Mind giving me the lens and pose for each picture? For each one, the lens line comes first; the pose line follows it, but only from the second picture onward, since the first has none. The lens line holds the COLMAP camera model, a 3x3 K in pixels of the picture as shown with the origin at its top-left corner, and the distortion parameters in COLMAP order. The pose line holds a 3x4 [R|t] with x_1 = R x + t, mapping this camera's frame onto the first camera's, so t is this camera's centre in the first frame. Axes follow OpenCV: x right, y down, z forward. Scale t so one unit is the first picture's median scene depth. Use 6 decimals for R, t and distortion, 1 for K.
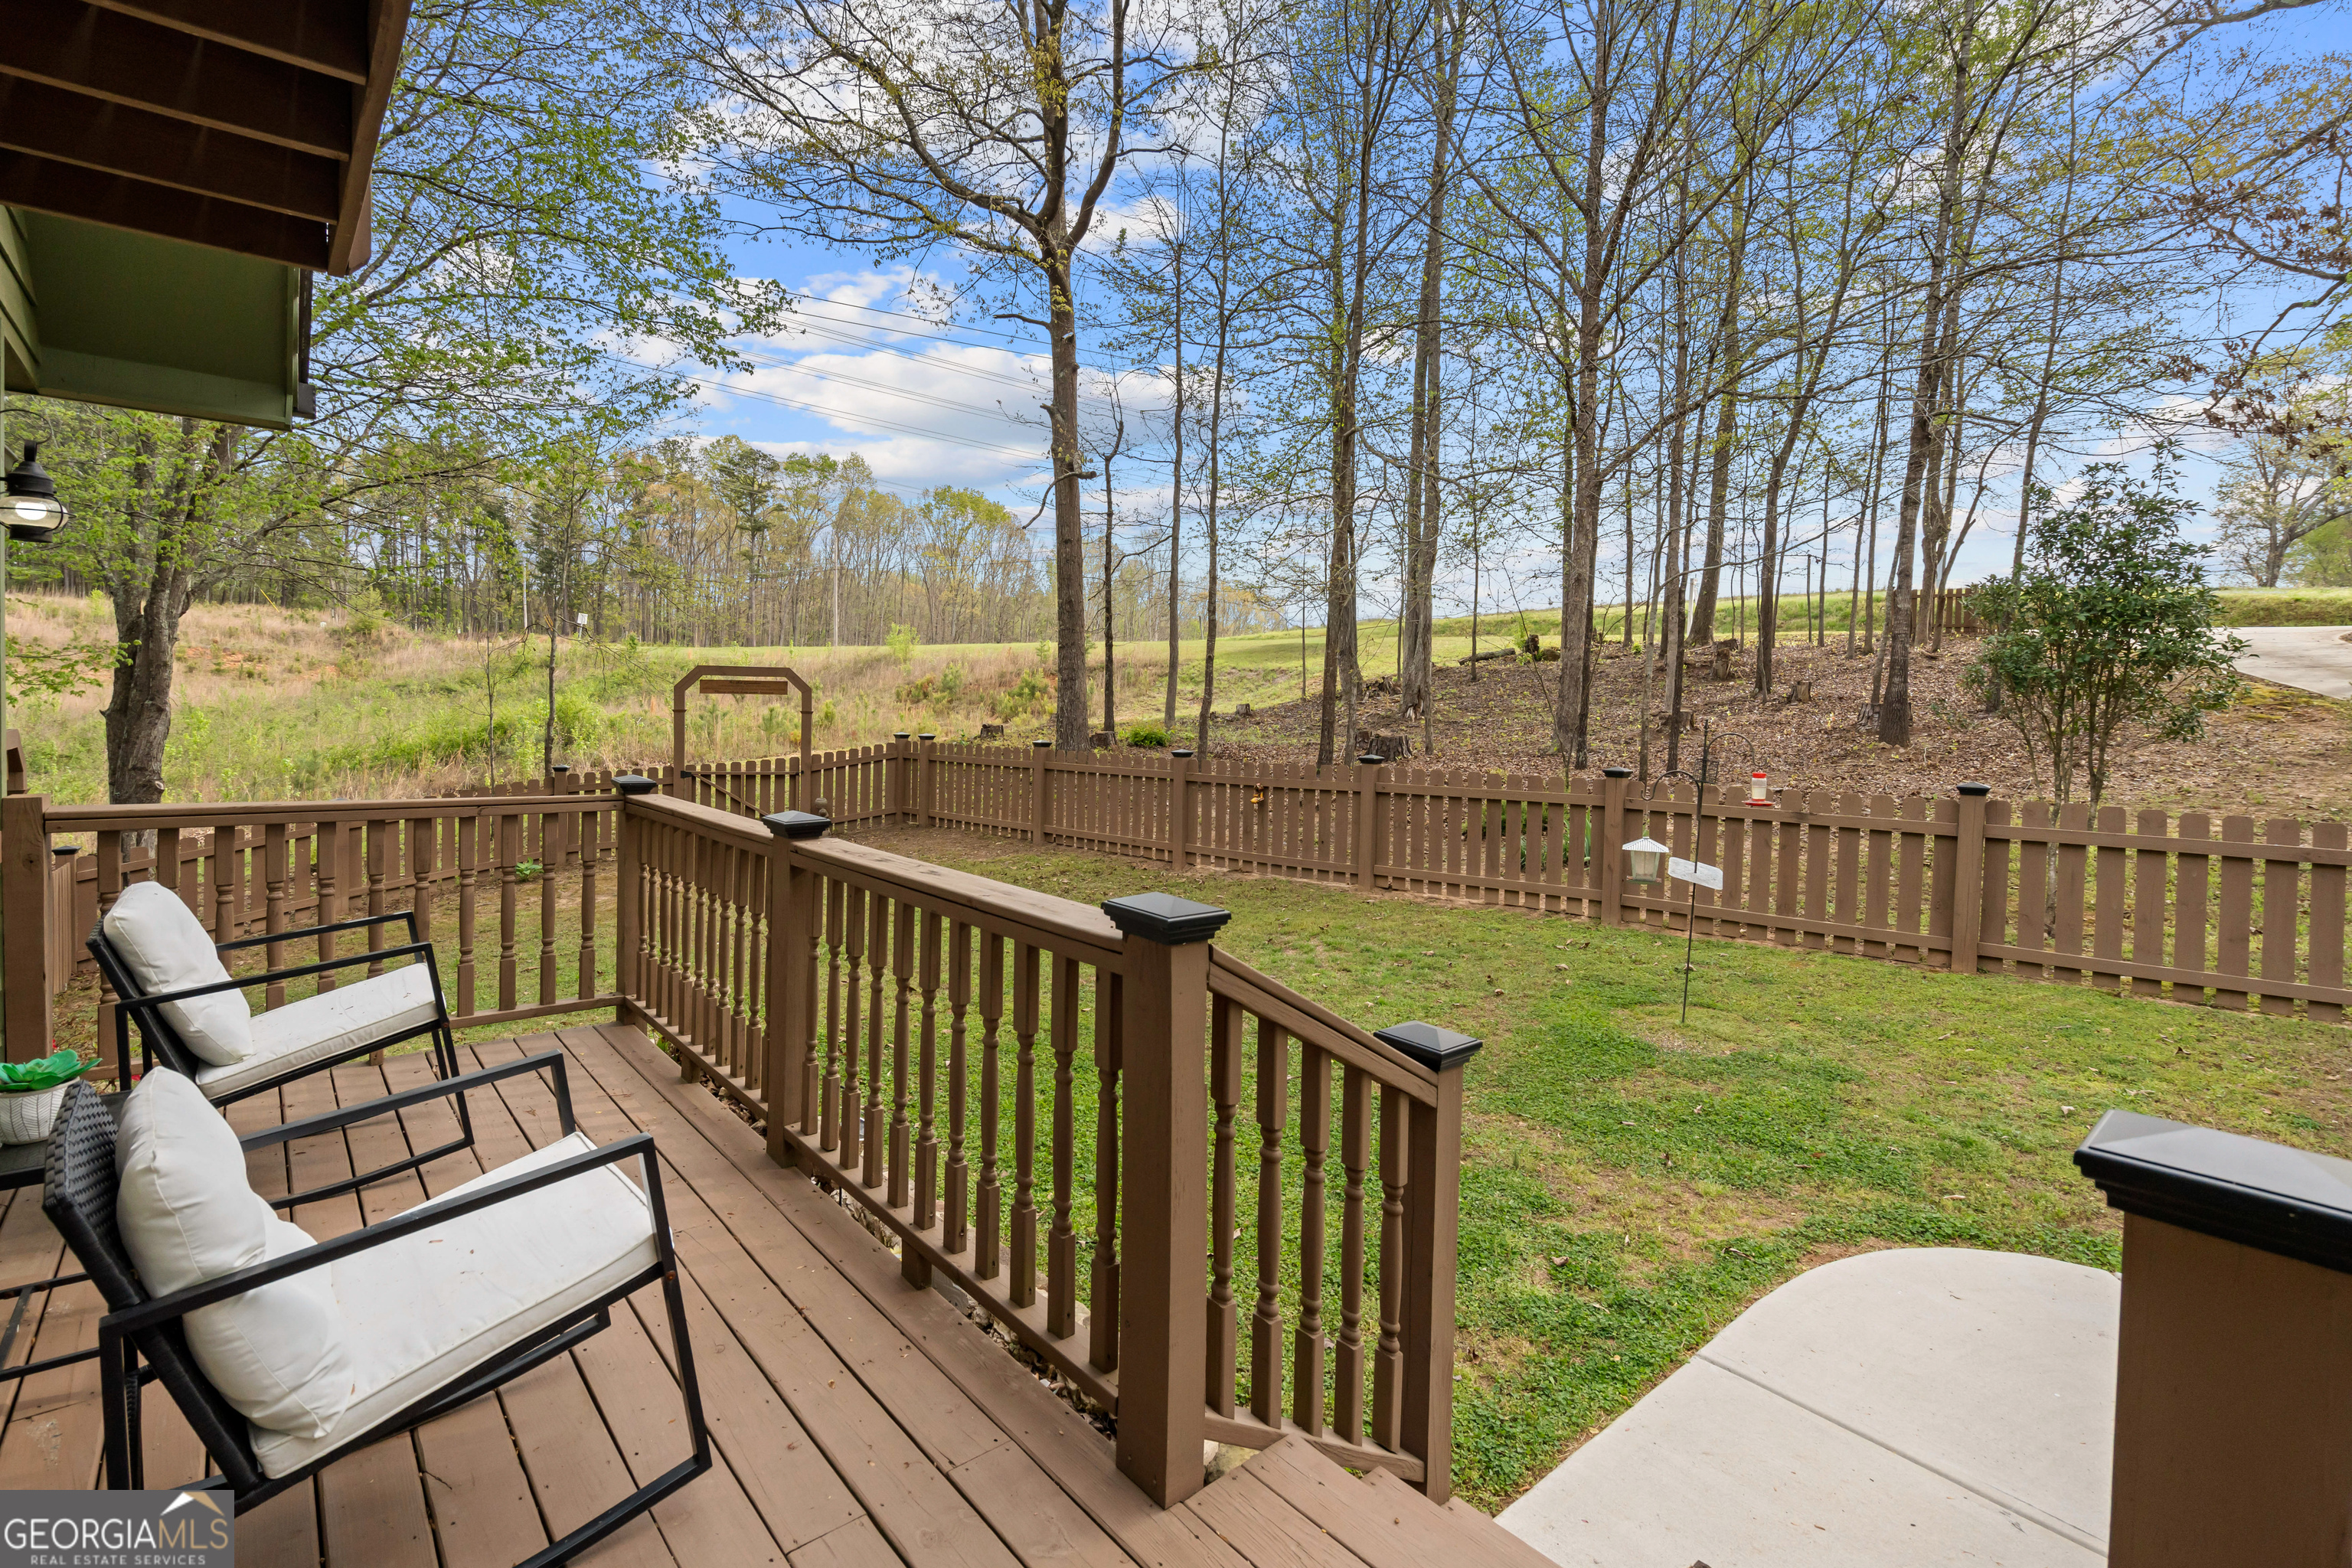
lens RADIAL K [[1109.4, 0, 1162.8], [0, 1109.4, 736.2], [0, 0, 1]] dist [-0.008988, 0.003163]
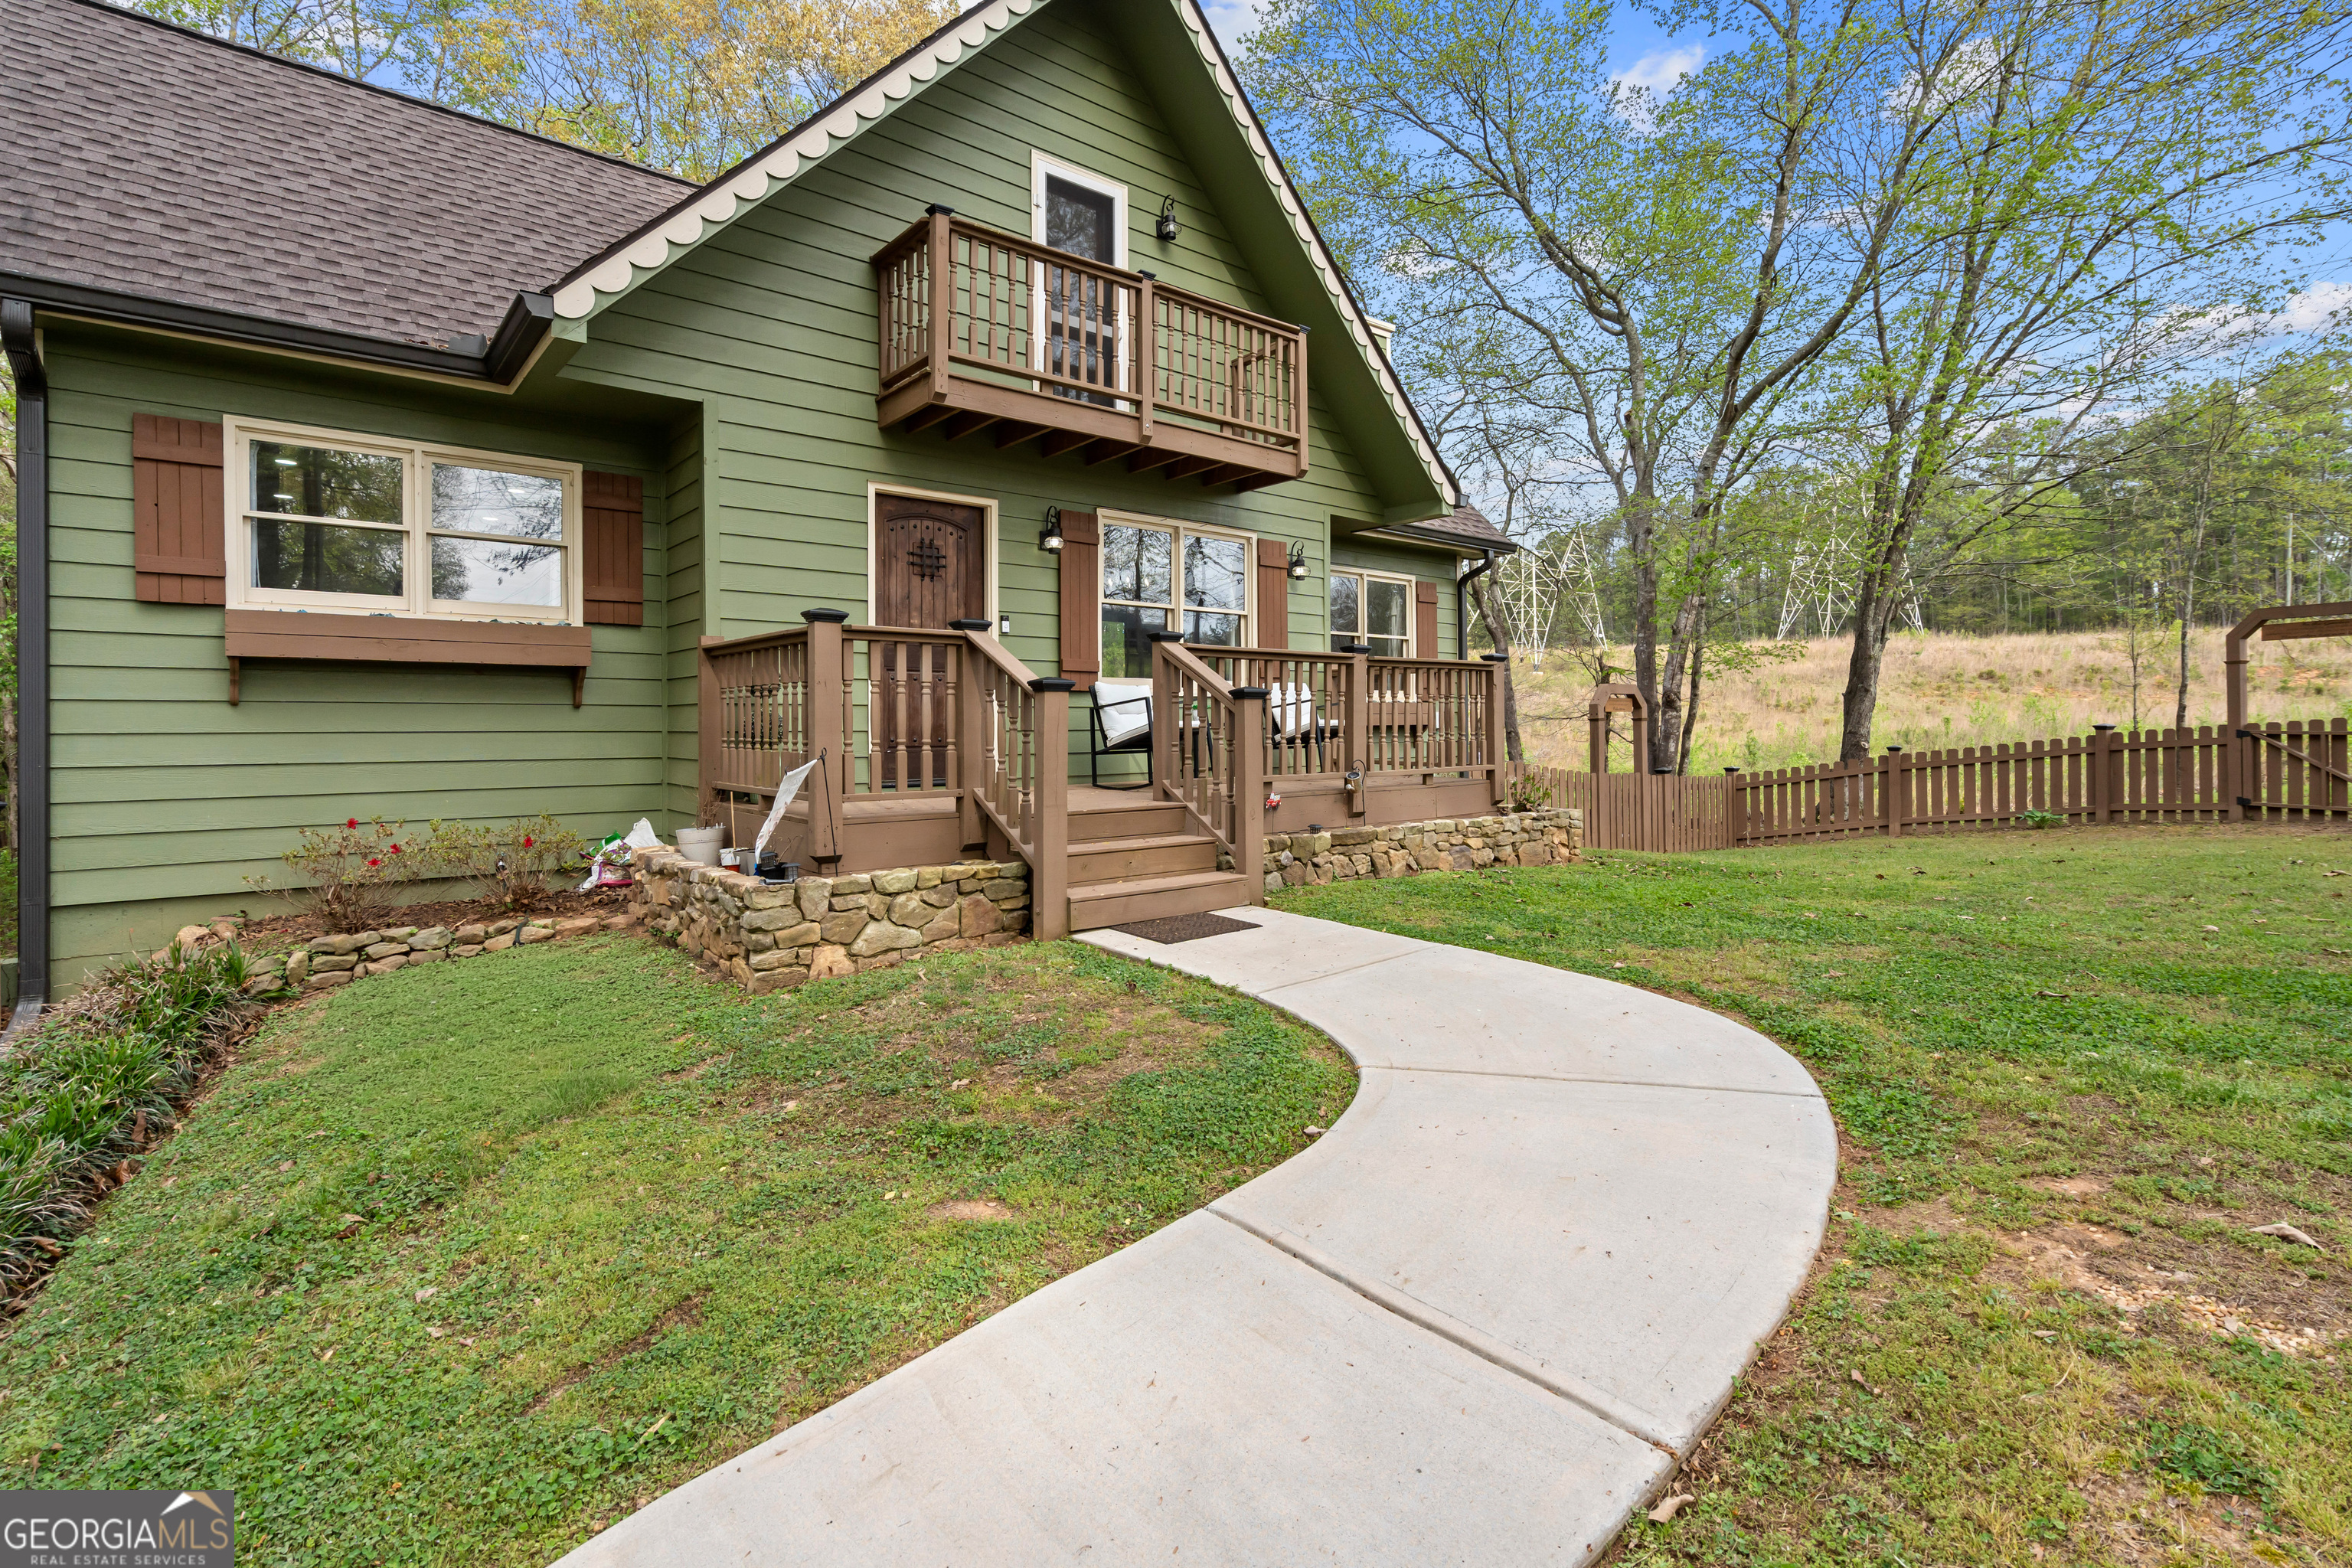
lens RADIAL K [[1109.4, 0, 1201.3], [0, 1109.4, 724.5], [0, 0, 1]] dist [-0.008988, 0.003163]
pose [[0.009957, -0.013133, -0.999864, 0.701498], [-0.026864, 0.999549, -0.013397, 0.094154], [0.999590, 0.026994, 0.009600, 0.212221]]
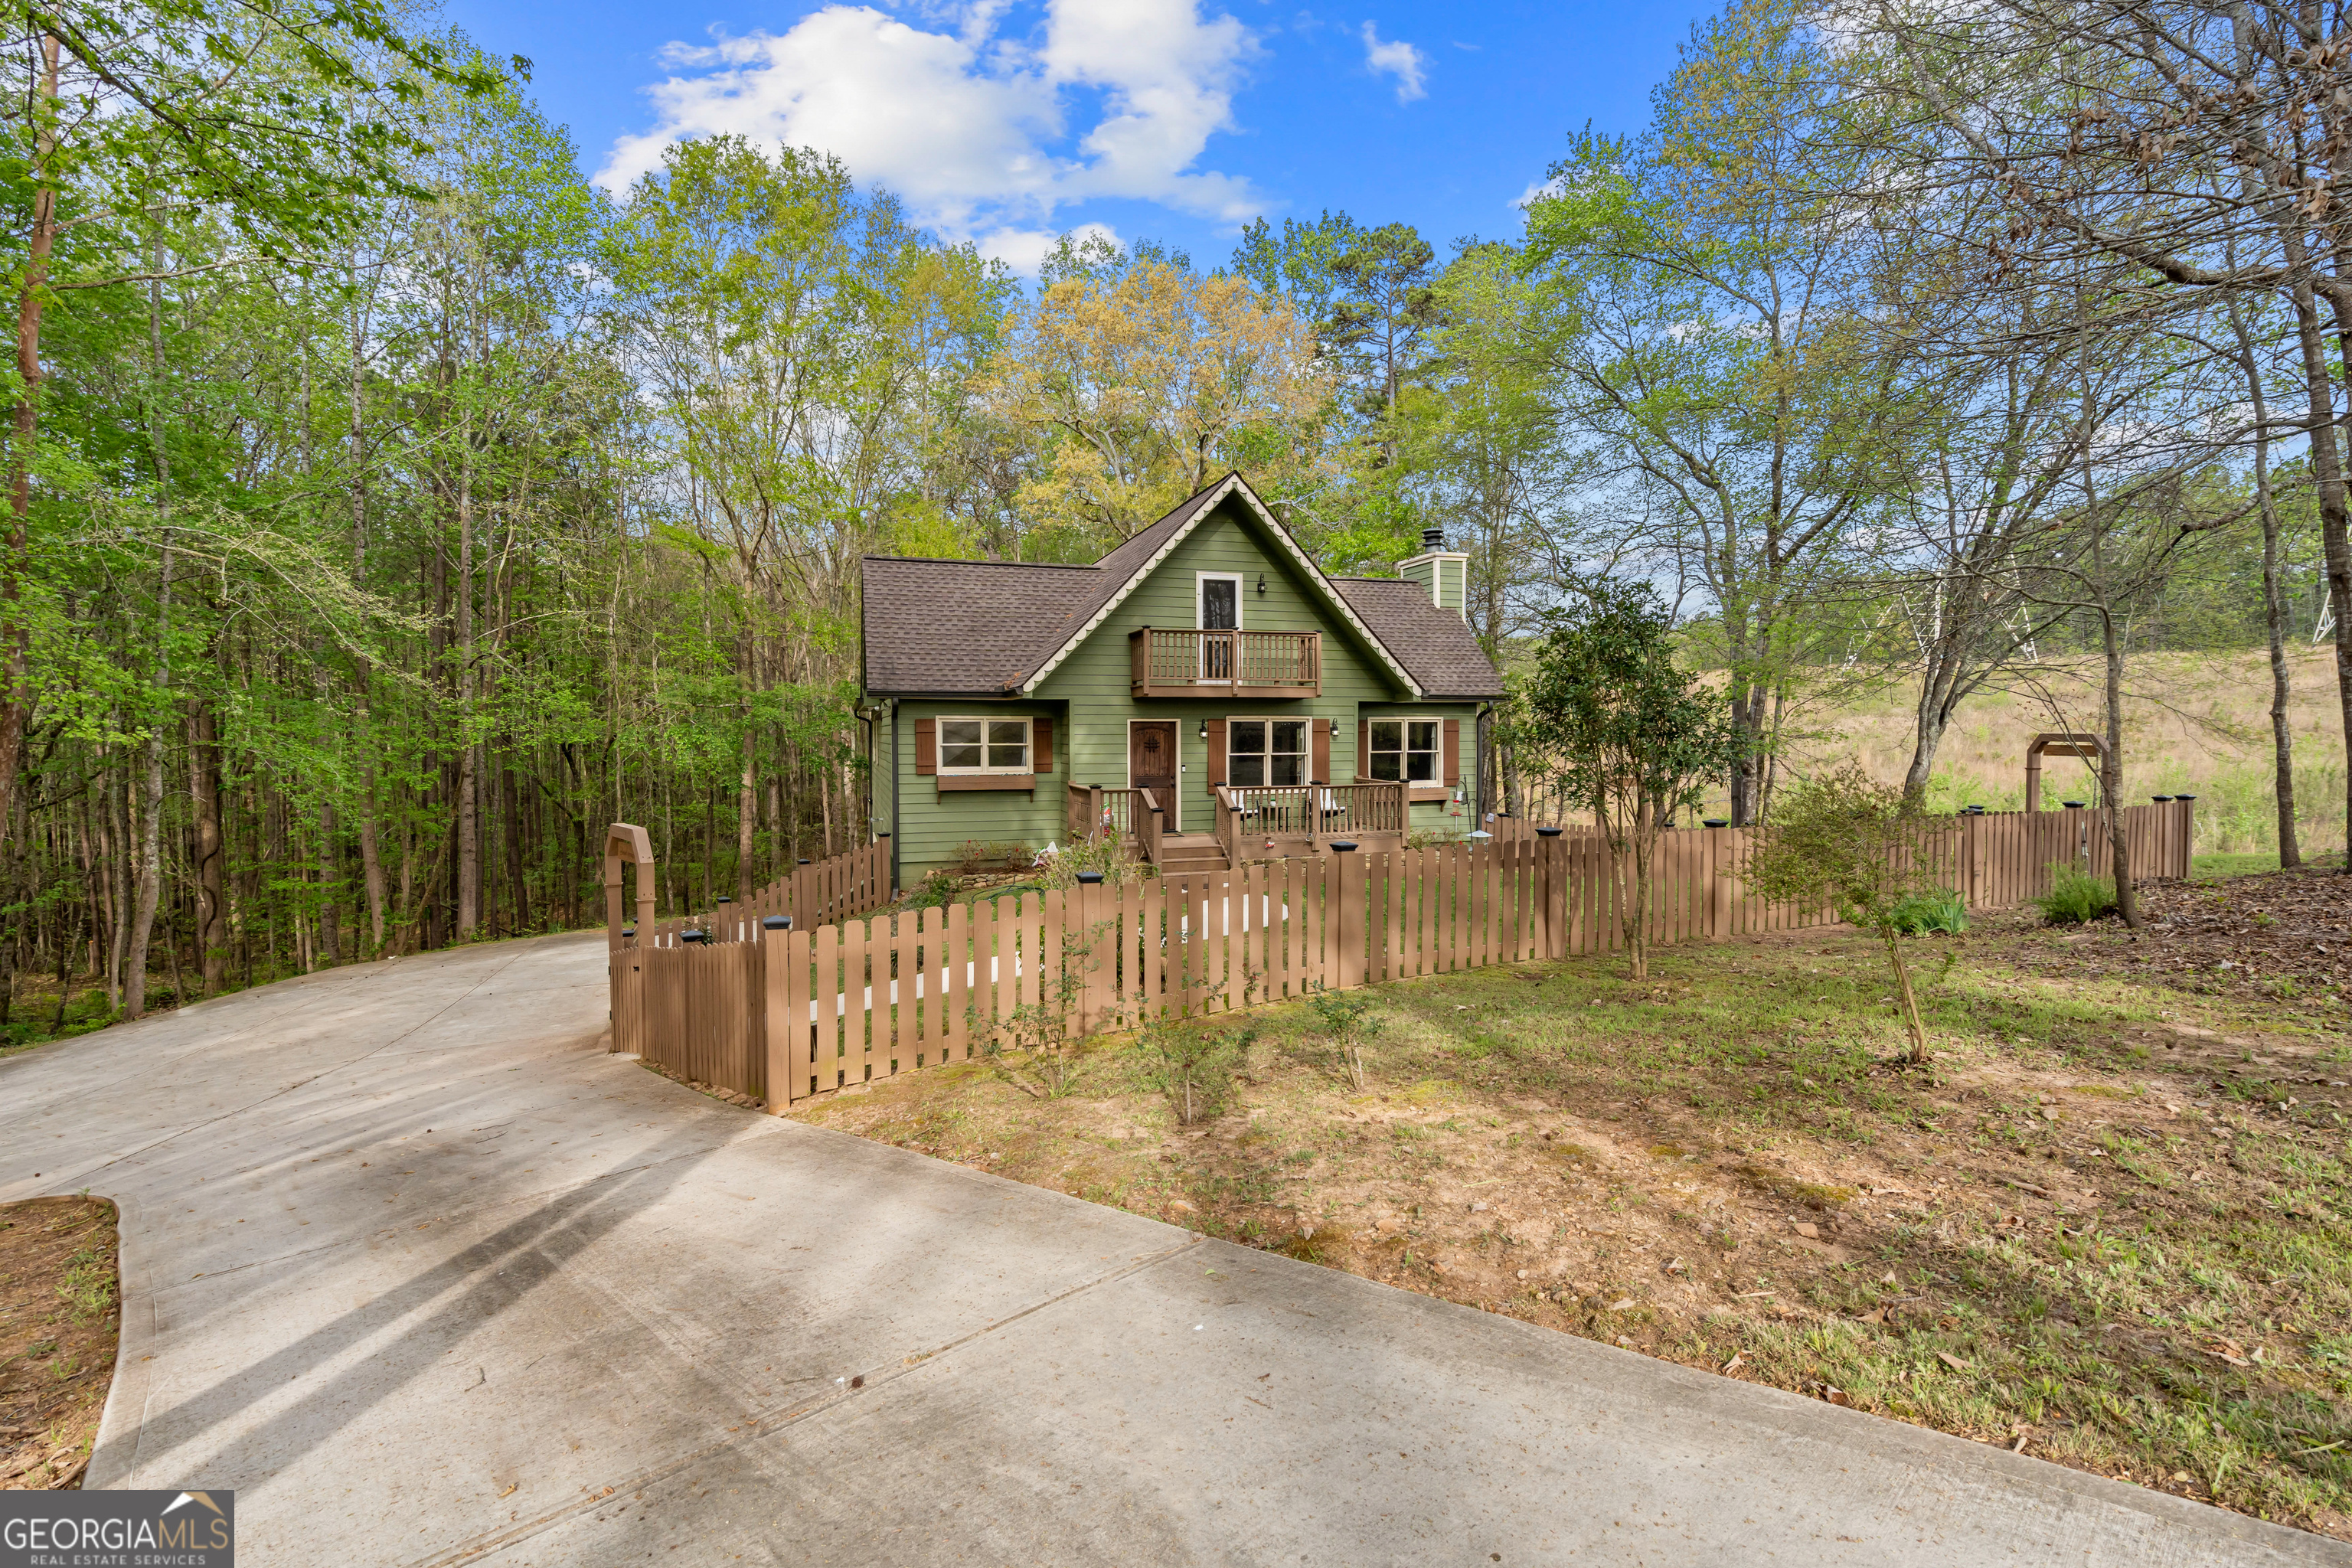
lens RADIAL K [[1109.4, 0, 1188.0], [0, 1109.4, 769.6], [0, 0, 1]] dist [-0.008988, 0.003163]
pose [[-0.380178, 0.025676, -0.924557, 1.780637], [-0.031676, 0.998667, 0.040759, -0.070796], [0.924371, 0.044782, -0.378858, 0.864063]]
